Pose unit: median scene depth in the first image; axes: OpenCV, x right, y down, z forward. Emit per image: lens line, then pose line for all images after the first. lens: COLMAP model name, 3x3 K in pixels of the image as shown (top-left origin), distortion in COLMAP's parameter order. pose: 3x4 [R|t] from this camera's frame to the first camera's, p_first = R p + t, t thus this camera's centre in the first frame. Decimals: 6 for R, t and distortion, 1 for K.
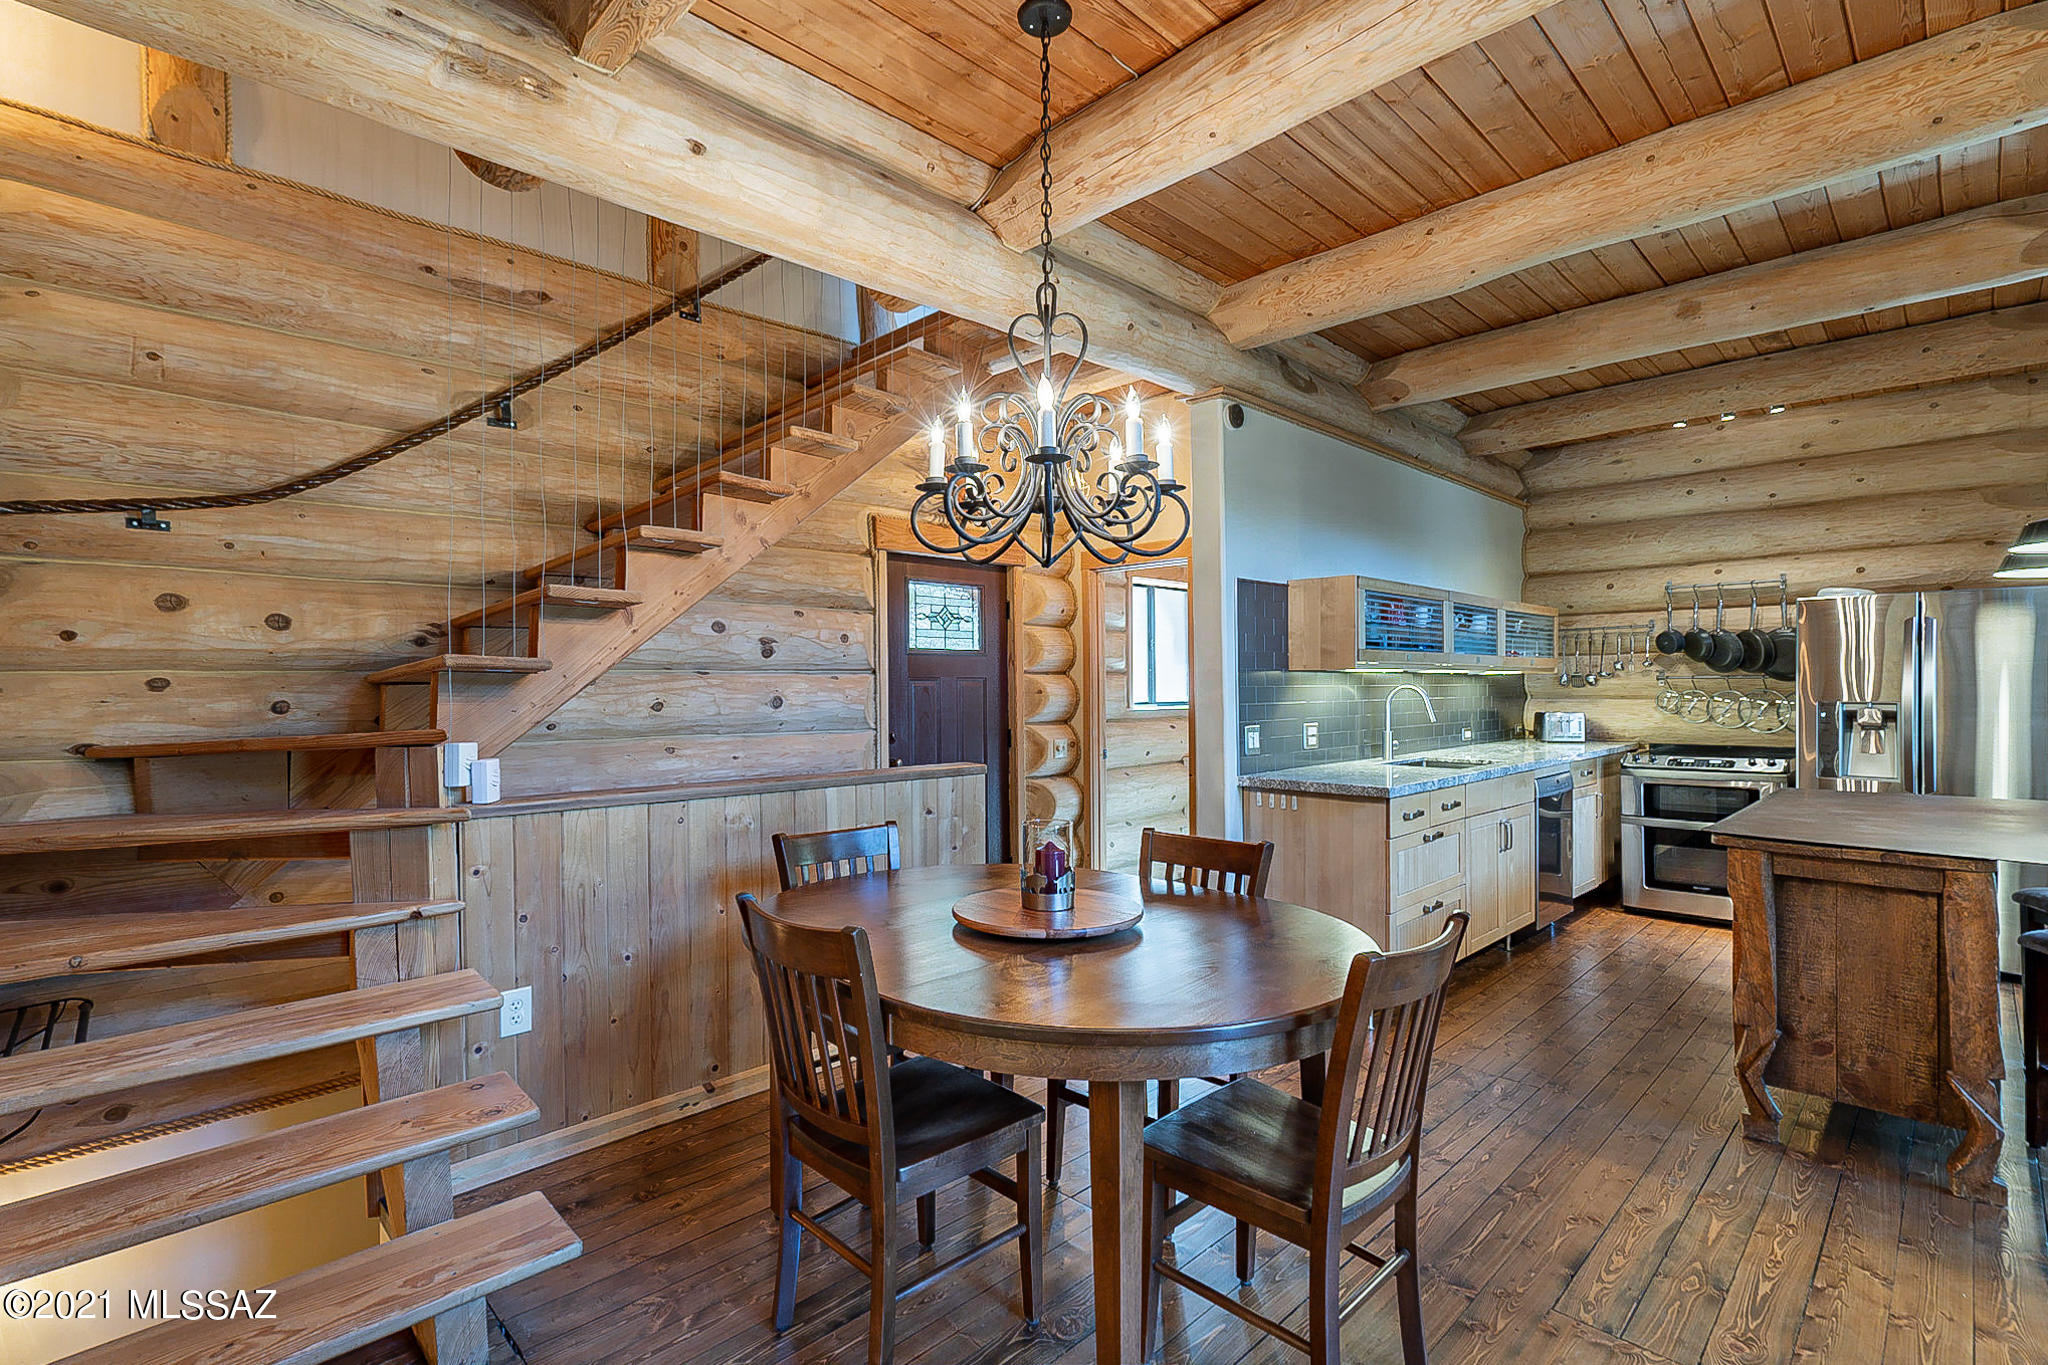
lens RADIAL K [[937.4, 0, 1028.2], [0, 937.4, 686.5], [0, 0, 1]] dist [-0.009396, 0.004545]
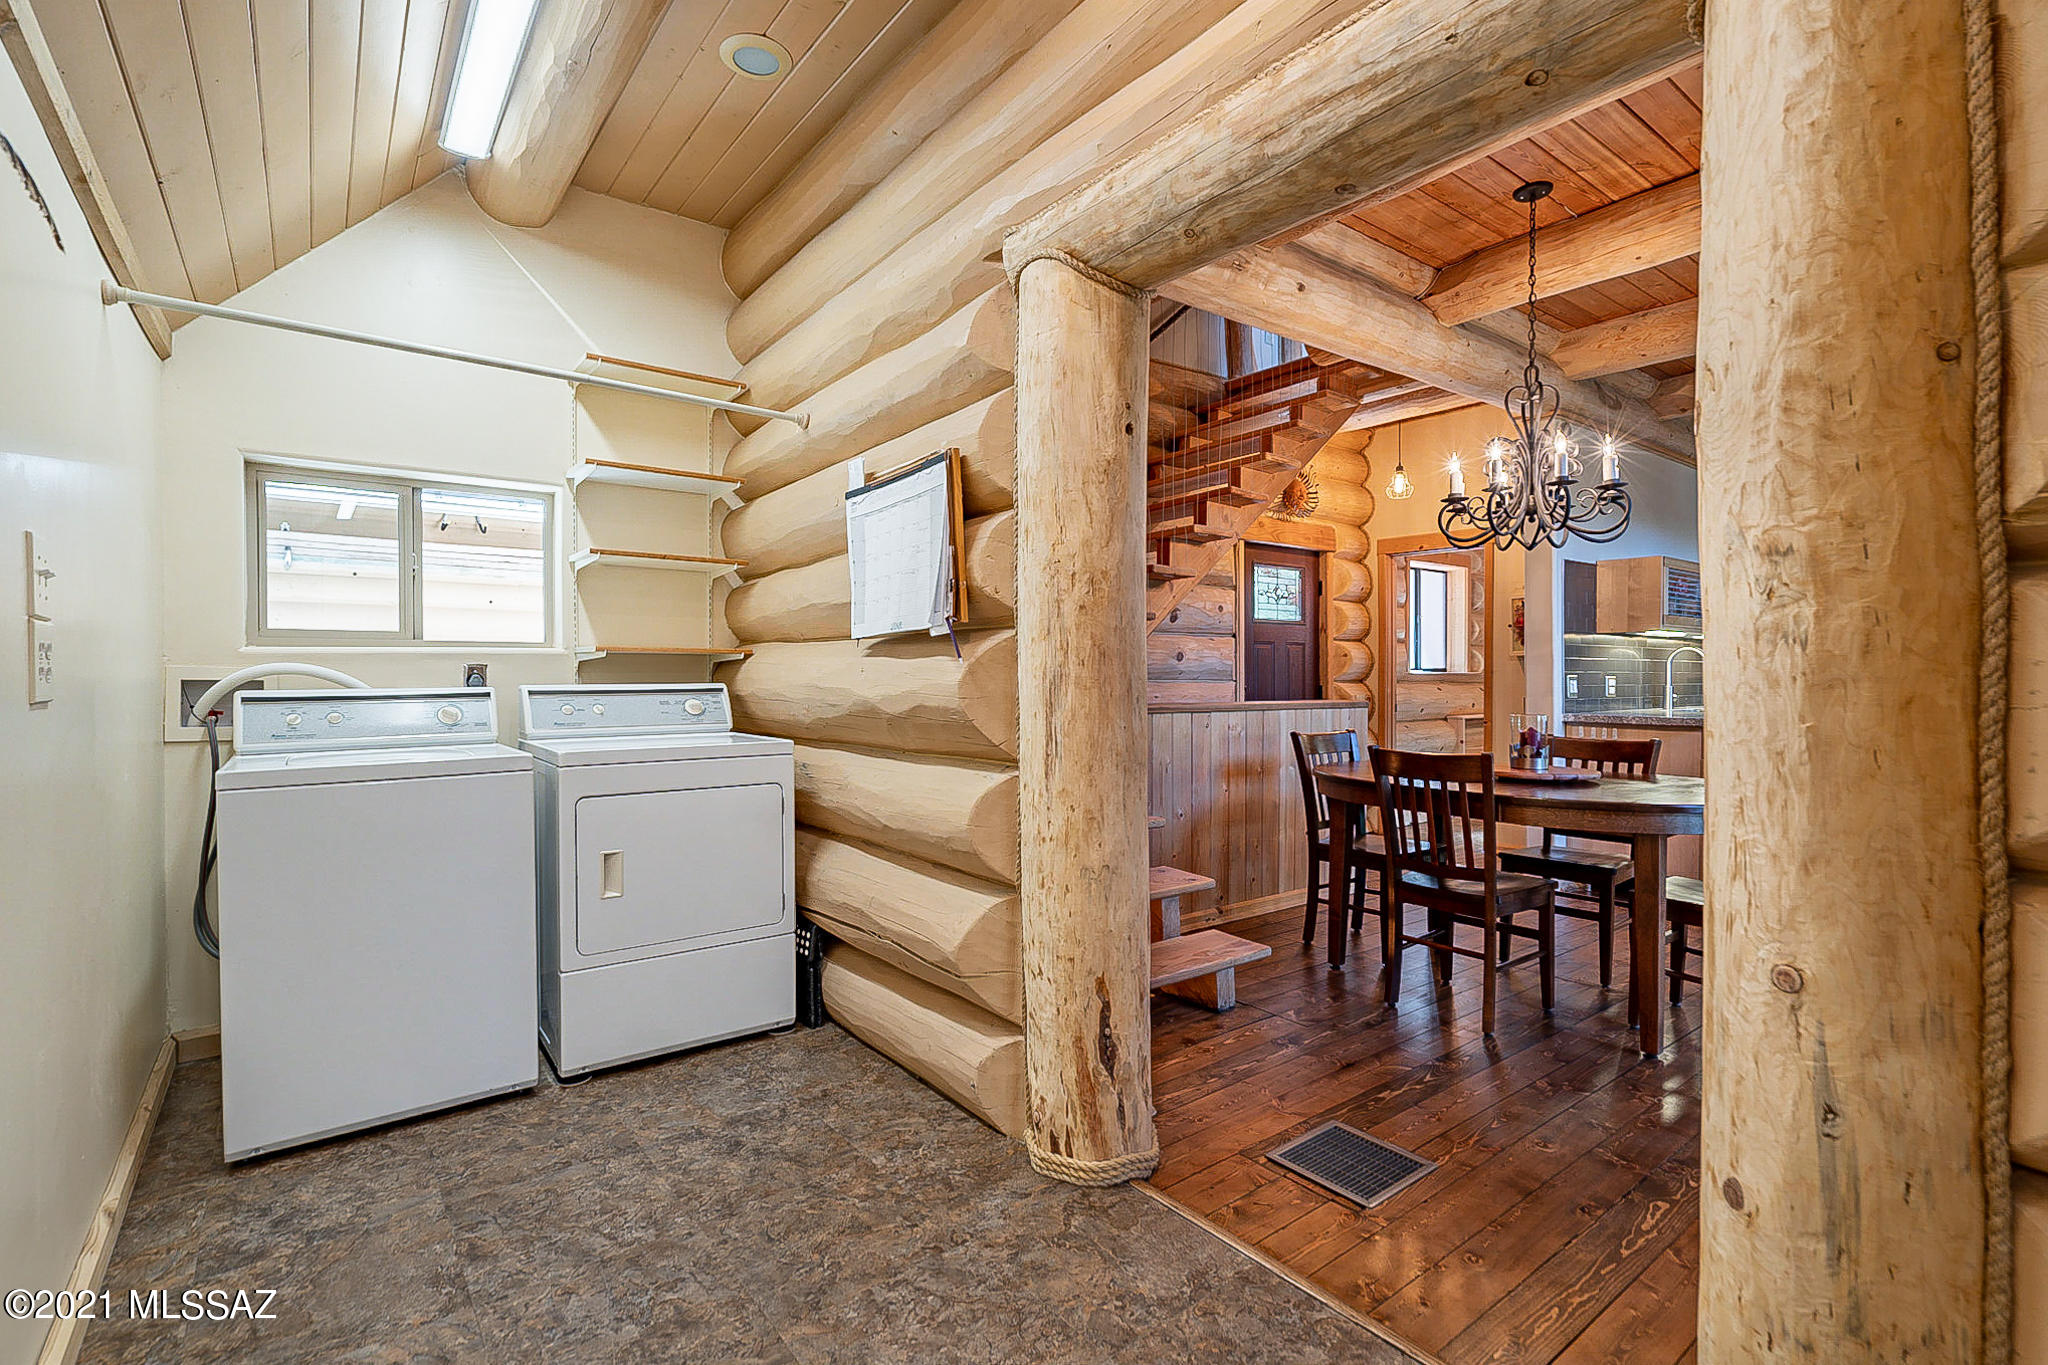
lens RADIAL K [[937.4, 0, 1019.5], [0, 937.4, 682.6], [0, 0, 1]] dist [-0.009396, 0.004545]
pose [[0.991546, 0.008249, -0.129495, -0.319408], [-0.007251, 0.999940, 0.008173, 0.044075], [0.129555, -0.007164, 0.991546, -0.332395]]
